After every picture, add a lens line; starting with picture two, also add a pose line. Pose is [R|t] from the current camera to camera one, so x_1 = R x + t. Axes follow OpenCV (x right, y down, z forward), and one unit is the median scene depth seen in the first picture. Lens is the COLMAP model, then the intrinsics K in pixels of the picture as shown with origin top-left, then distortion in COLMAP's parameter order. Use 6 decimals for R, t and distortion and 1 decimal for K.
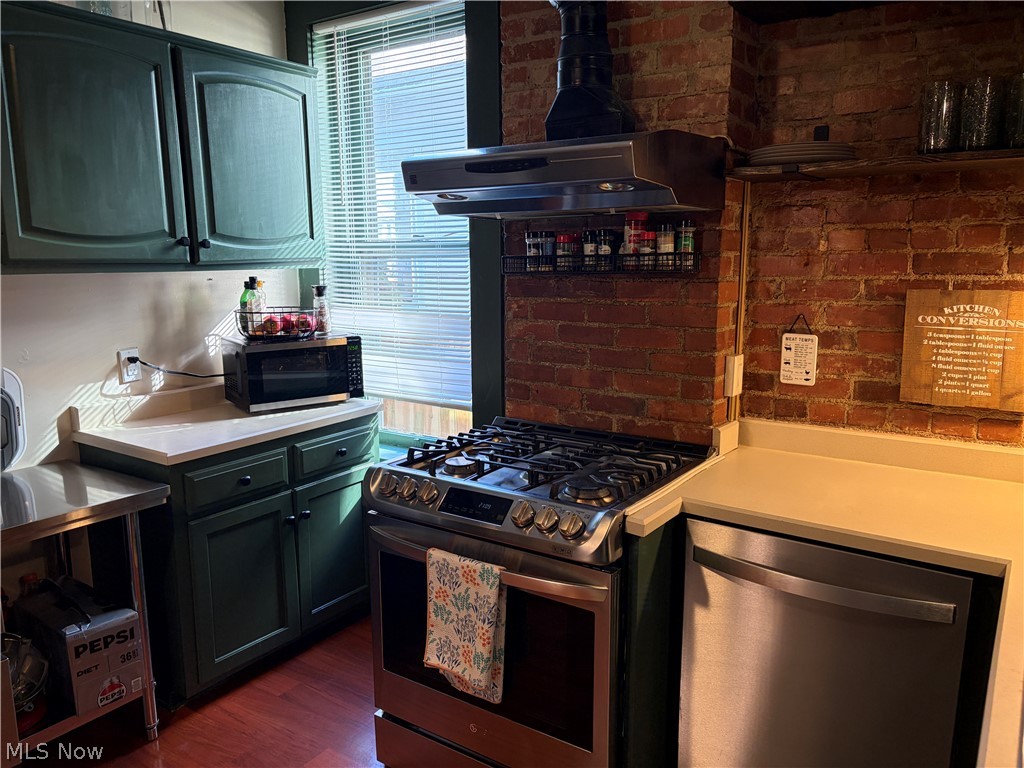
lens RADIAL K [[779.2, 0, 512.4], [0, 779.2, 385.2], [0, 0, 1]] dist [0.069247, -0.073622]
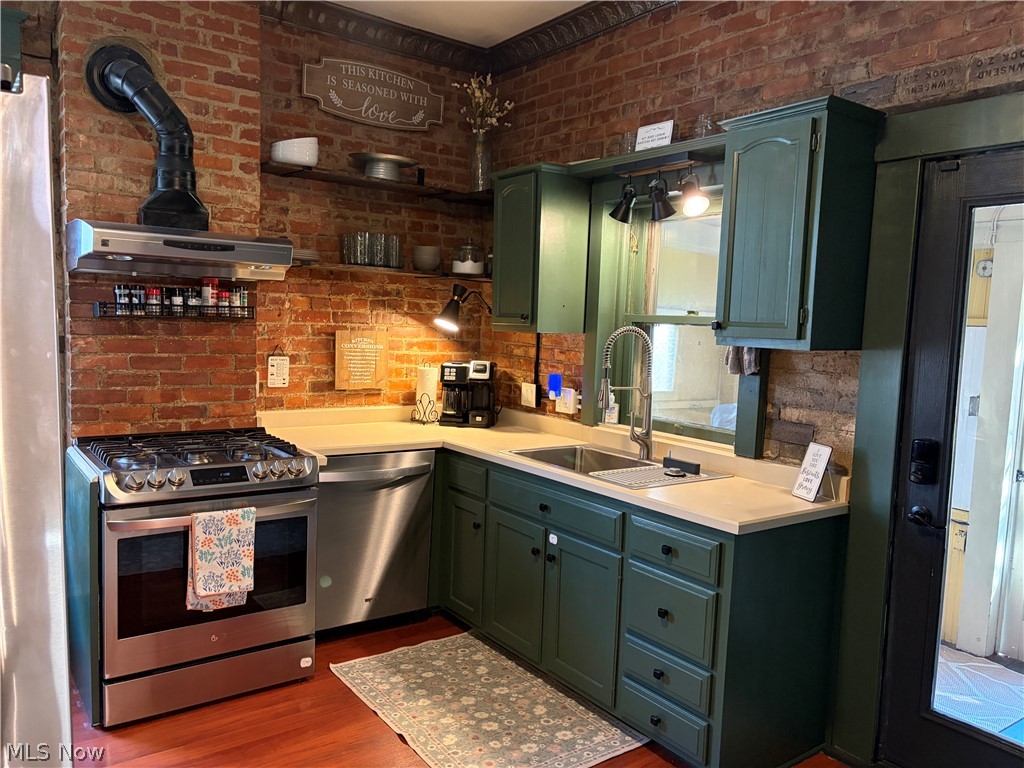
lens RADIAL K [[779.2, 0, 514.0], [0, 779.2, 386.1], [0, 0, 1]] dist [0.069247, -0.073622]
pose [[0.334646, -0.065950, 0.940033, -1.068460], [0.116519, 0.992789, 0.028171, 0.008832], [-0.935112, 0.100104, 0.339917, -0.029845]]
